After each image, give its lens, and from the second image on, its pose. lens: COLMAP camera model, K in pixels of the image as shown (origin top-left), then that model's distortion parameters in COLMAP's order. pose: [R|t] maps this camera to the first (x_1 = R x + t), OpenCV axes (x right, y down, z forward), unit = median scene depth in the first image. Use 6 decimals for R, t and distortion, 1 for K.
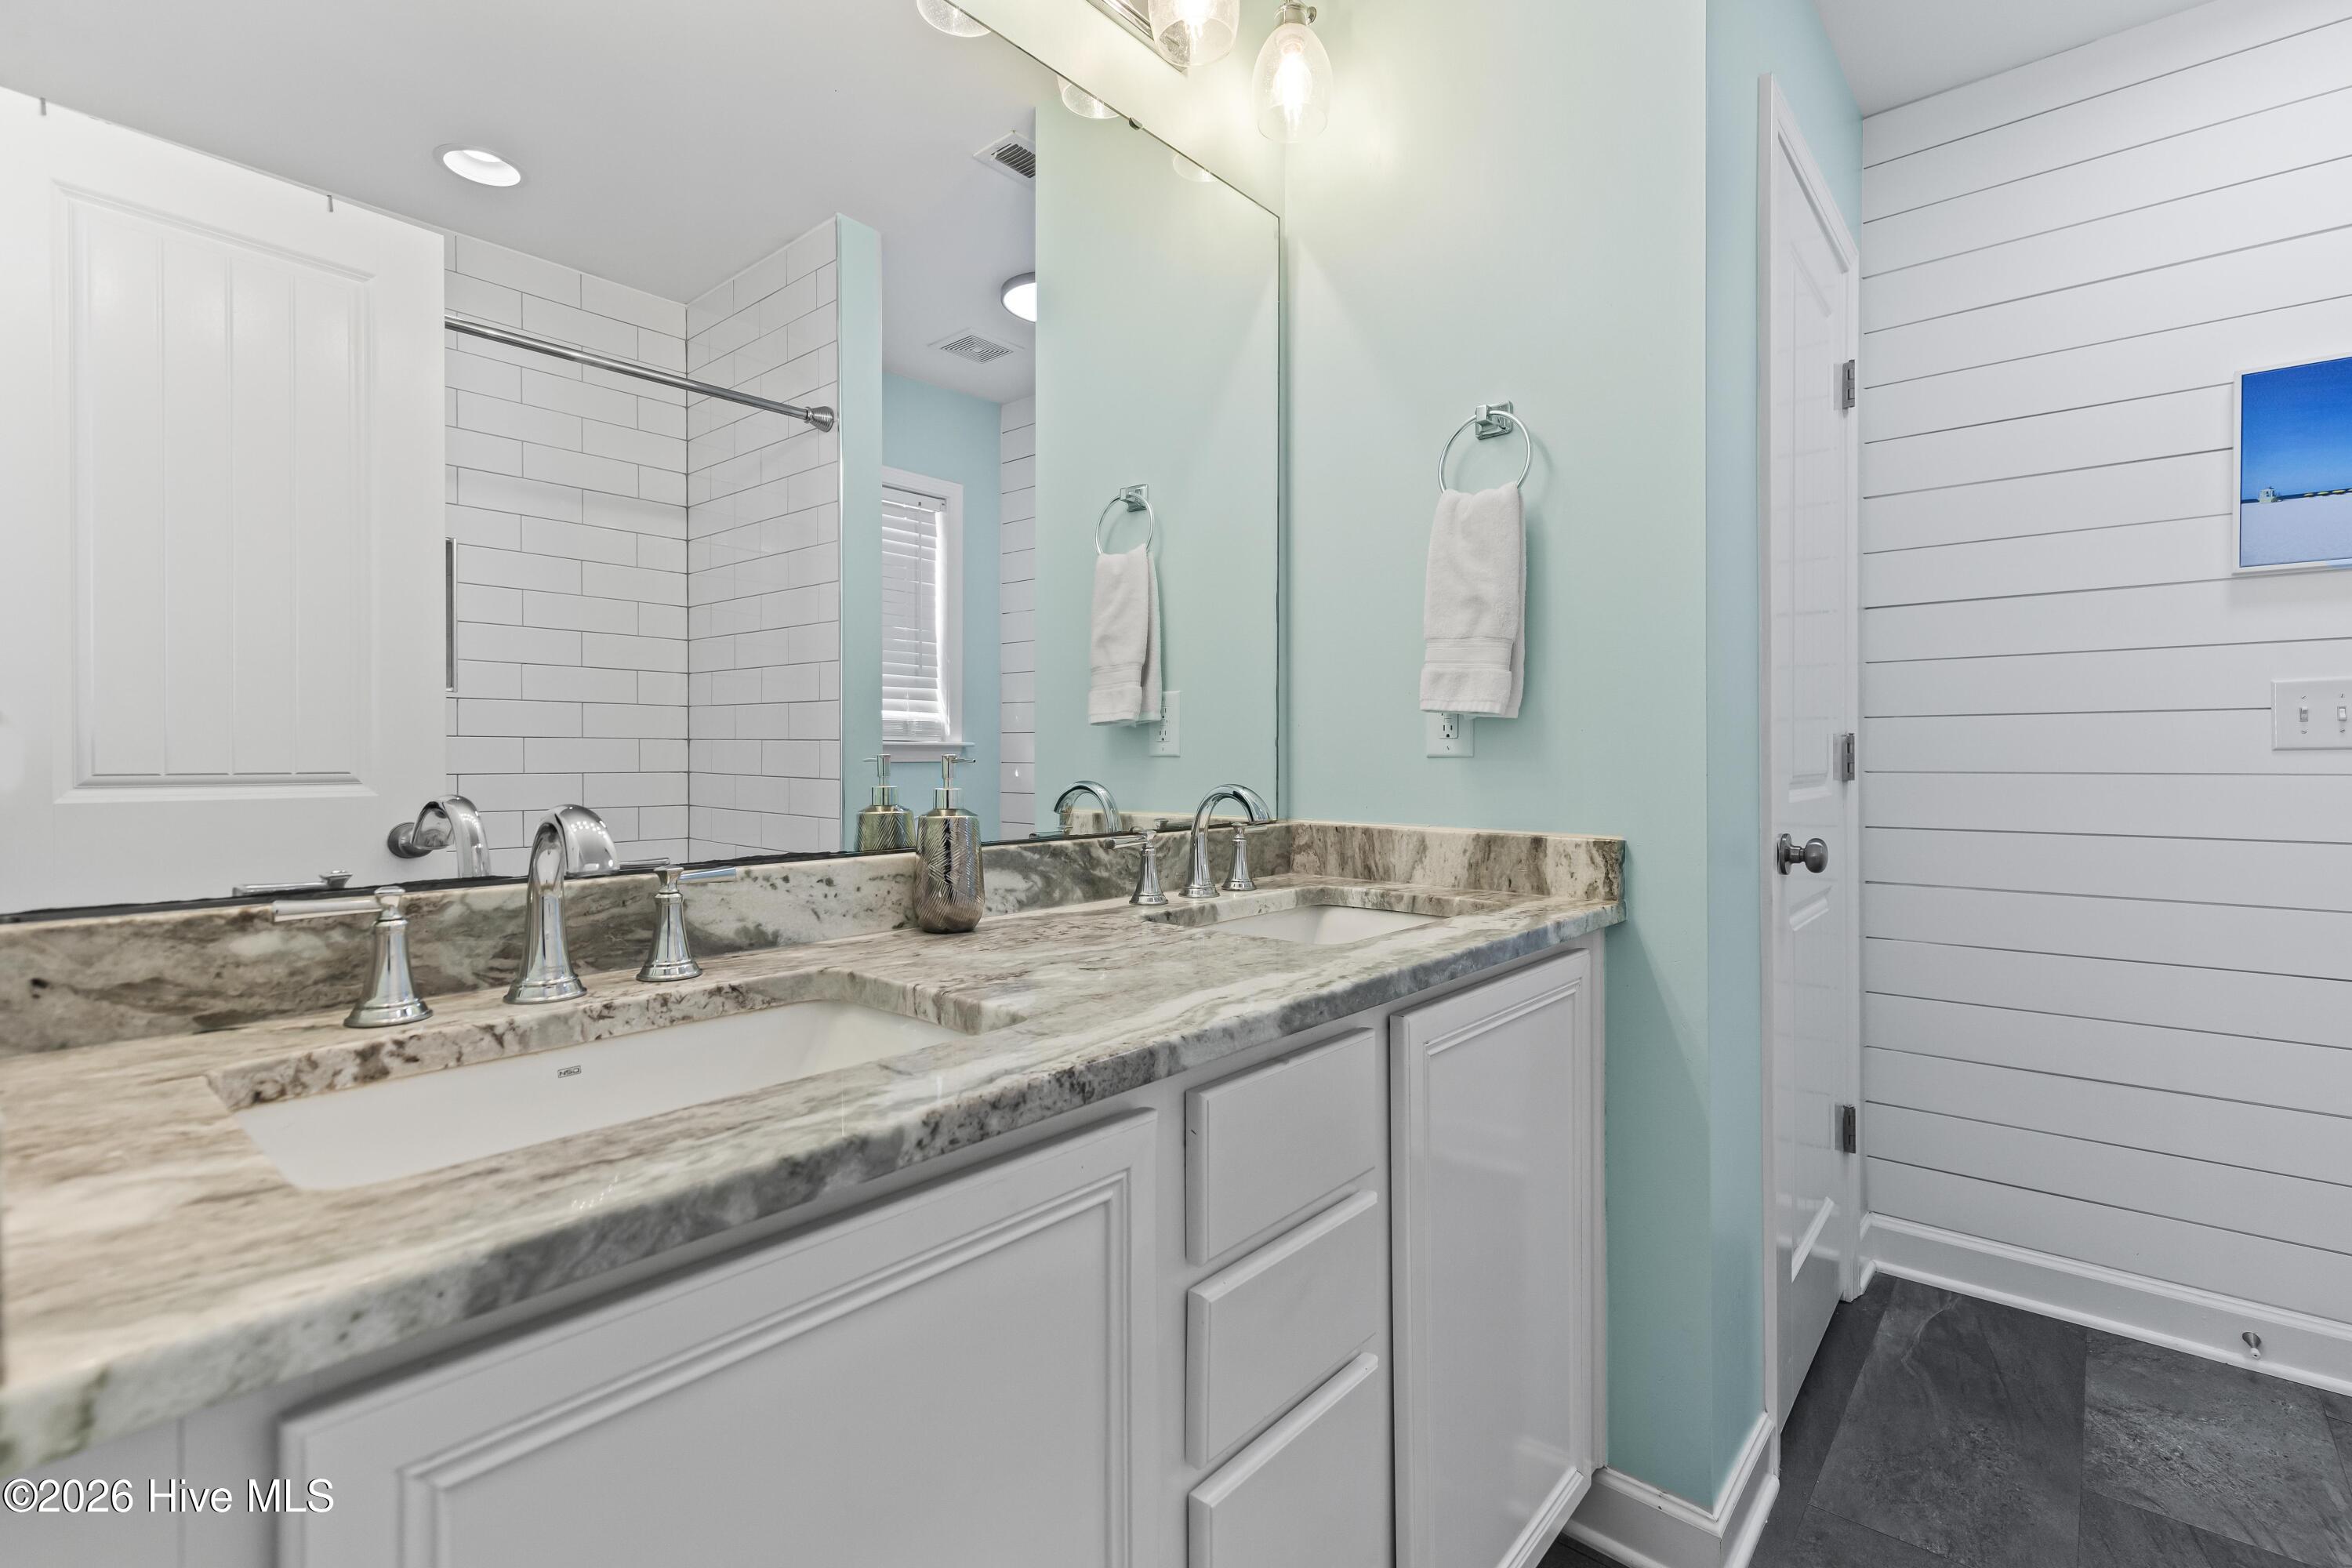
lens RADIAL K [[1077.1, 0, 1173.1], [0, 1077.1, 772.5], [0, 0, 1]] dist [0.005464, 0.000388]
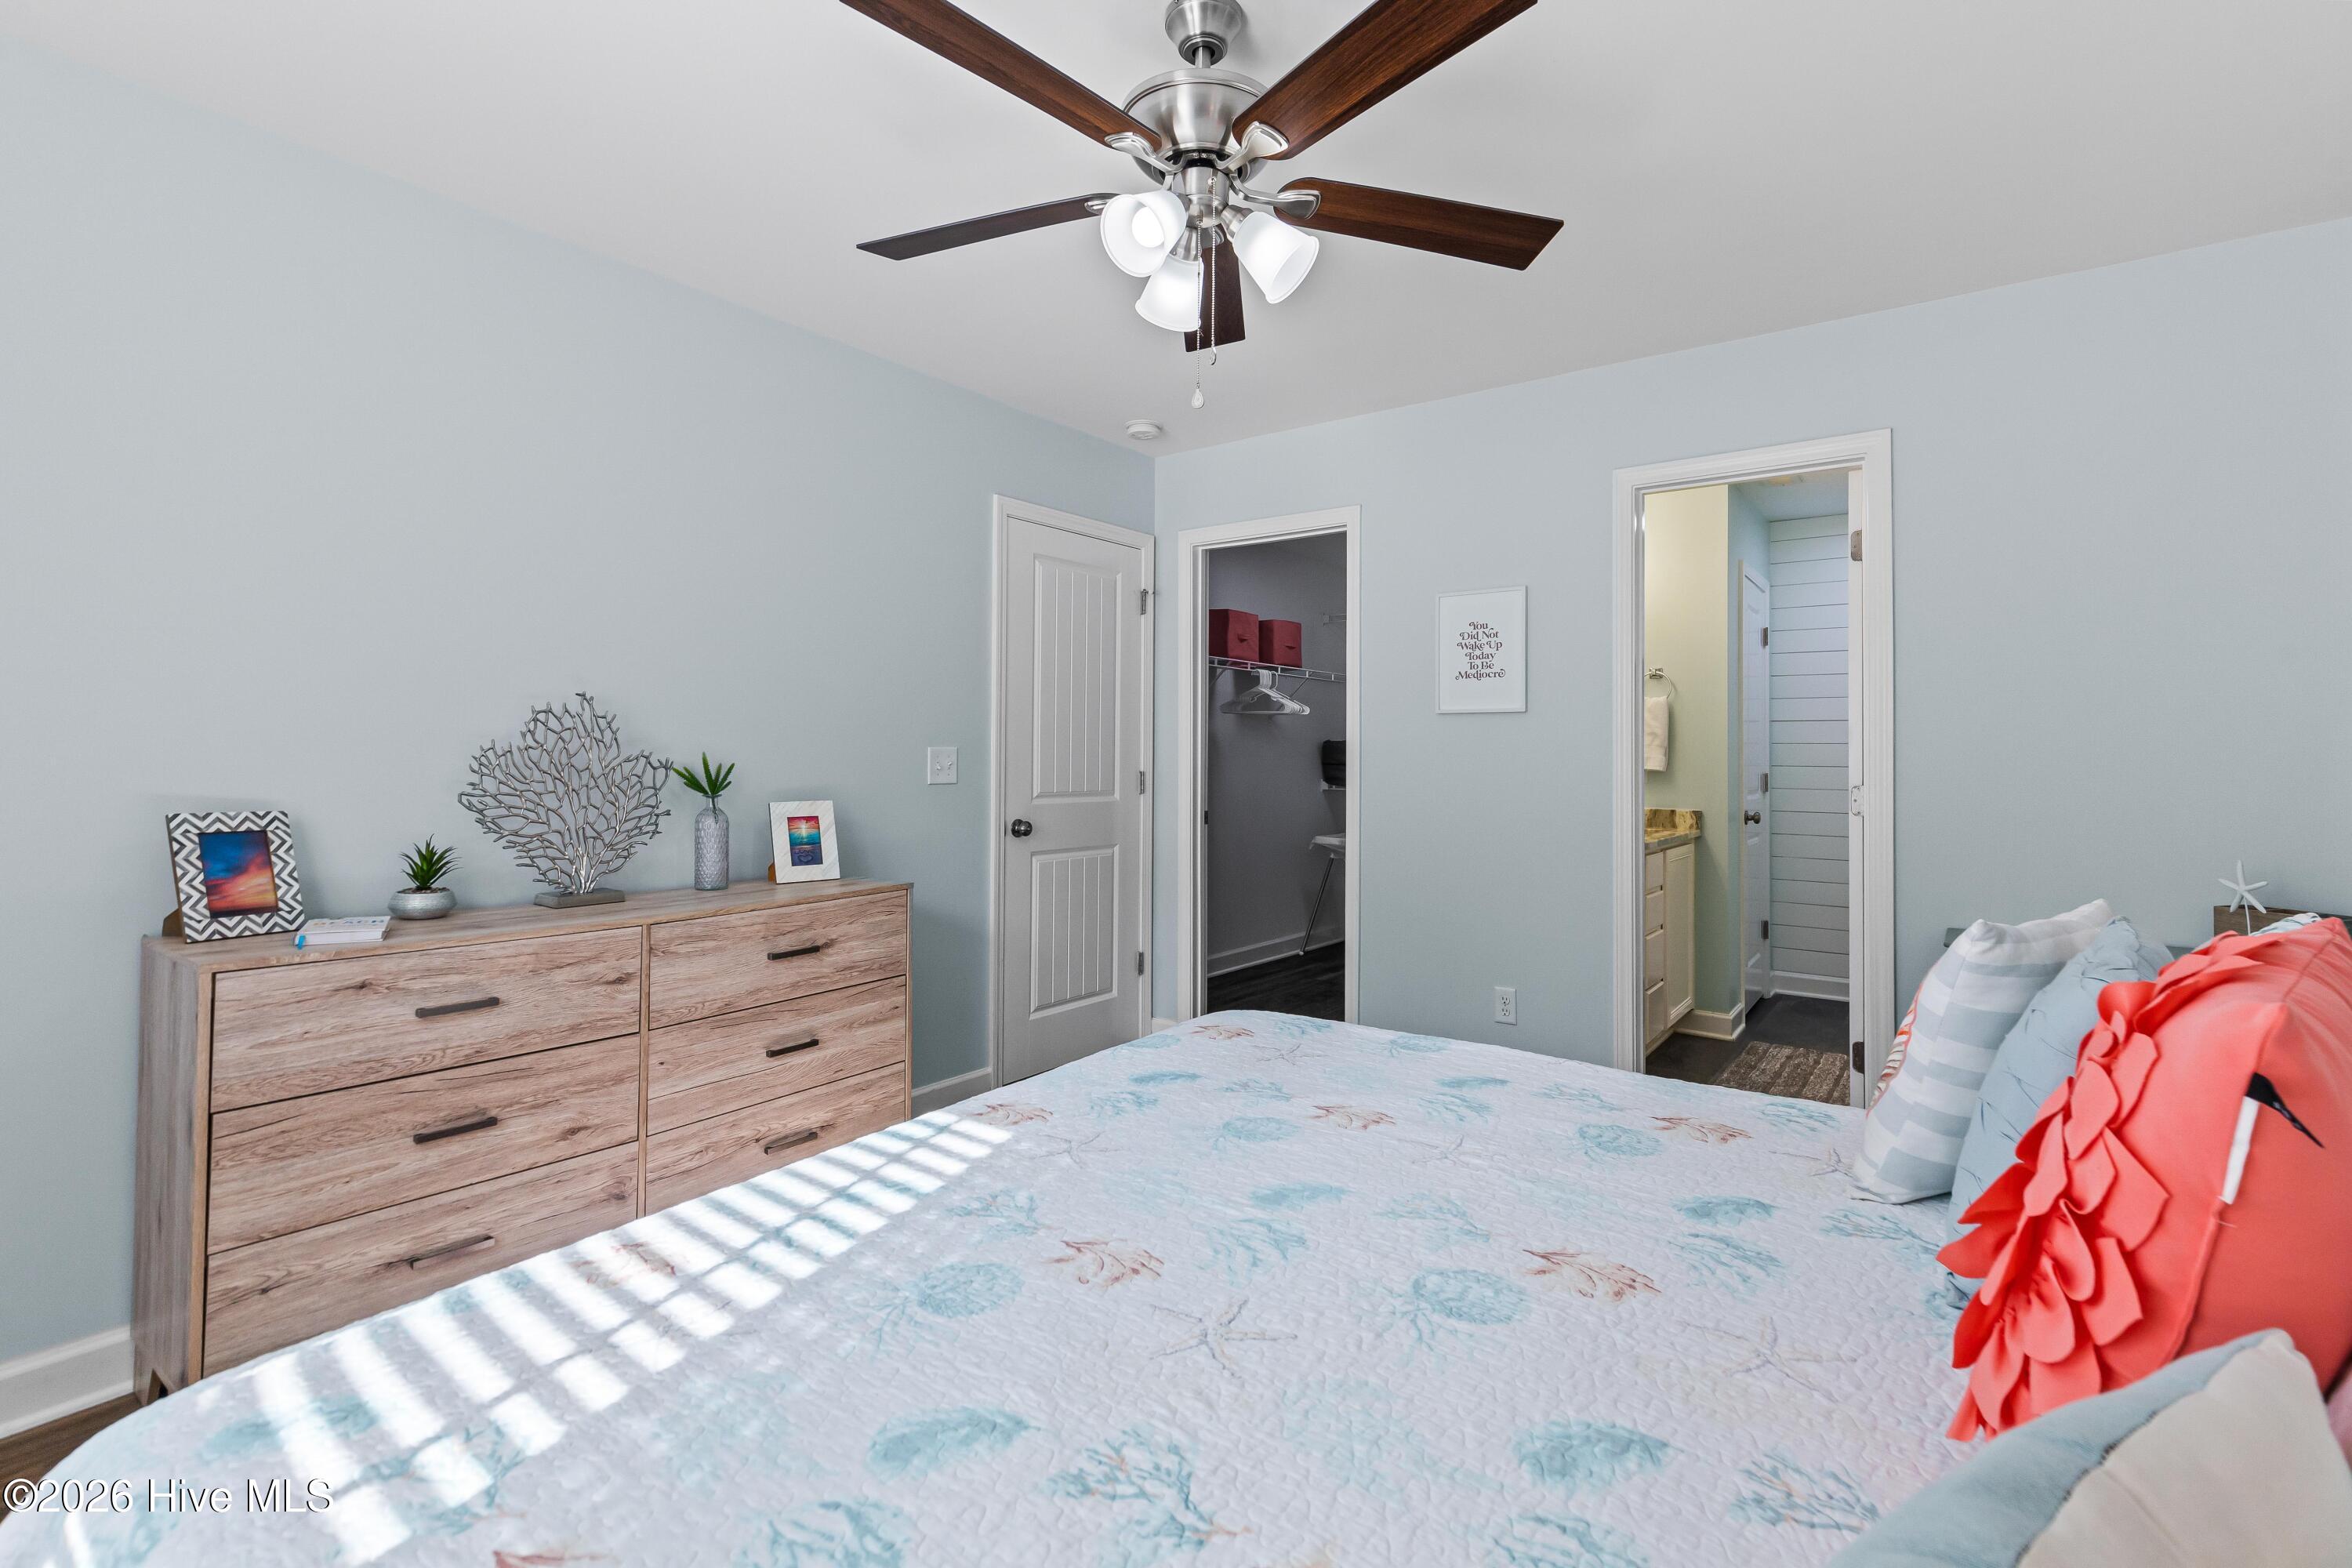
lens RADIAL K [[1077.1, 0, 1178.2], [0, 1077.1, 781.6], [0, 0, 1]] dist [0.005464, 0.000388]
pose [[0.997341, 0.001471, 0.072859, -1.186310], [-0.001260, 0.999995, -0.002940, -0.009843], [-0.072863, 0.002841, 0.997338, -1.809266]]
